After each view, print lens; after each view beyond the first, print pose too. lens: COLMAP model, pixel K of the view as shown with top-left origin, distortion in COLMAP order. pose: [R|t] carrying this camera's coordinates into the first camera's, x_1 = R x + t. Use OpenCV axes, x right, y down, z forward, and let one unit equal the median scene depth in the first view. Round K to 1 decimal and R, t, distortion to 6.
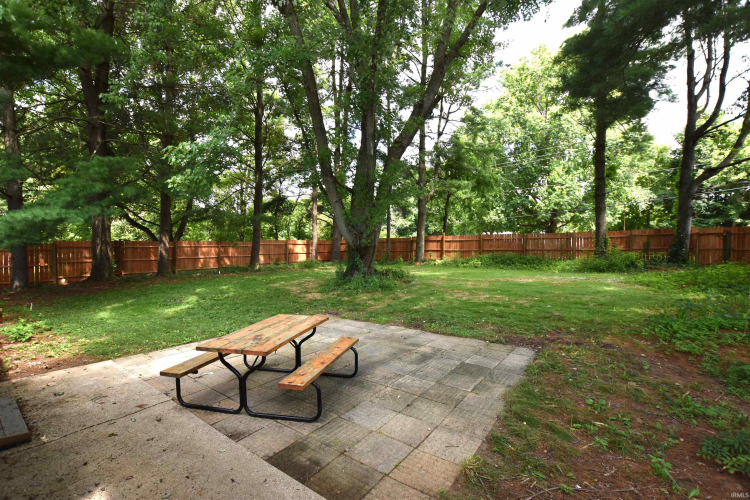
lens RADIAL K [[328.7, 0, 373.3], [0, 328.7, 252.3], [0, 0, 1]] dist [-0.029532, 0.001149]
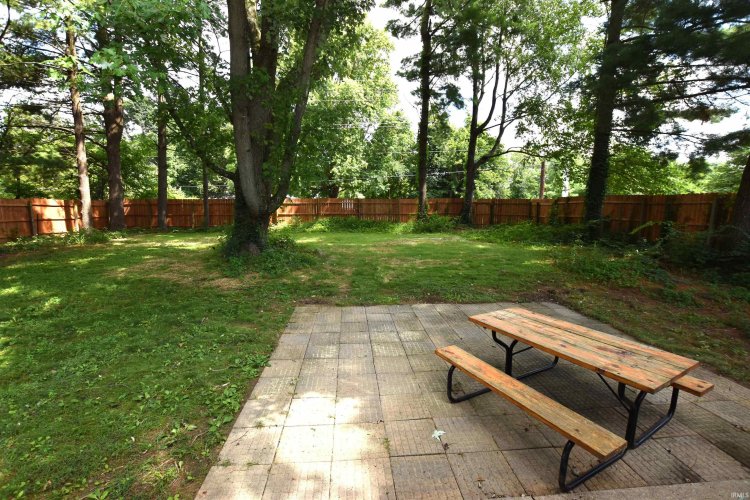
lens RADIAL K [[328.7, 0, 373.3], [0, 328.7, 252.3], [0, 0, 1]] dist [-0.029532, 0.001149]
pose [[0.756519, -0.078126, 0.649288, -0.200859], [0.001395, 0.993029, 0.117862, -0.008591], [-0.653970, -0.088259, 0.751355, 0.134184]]
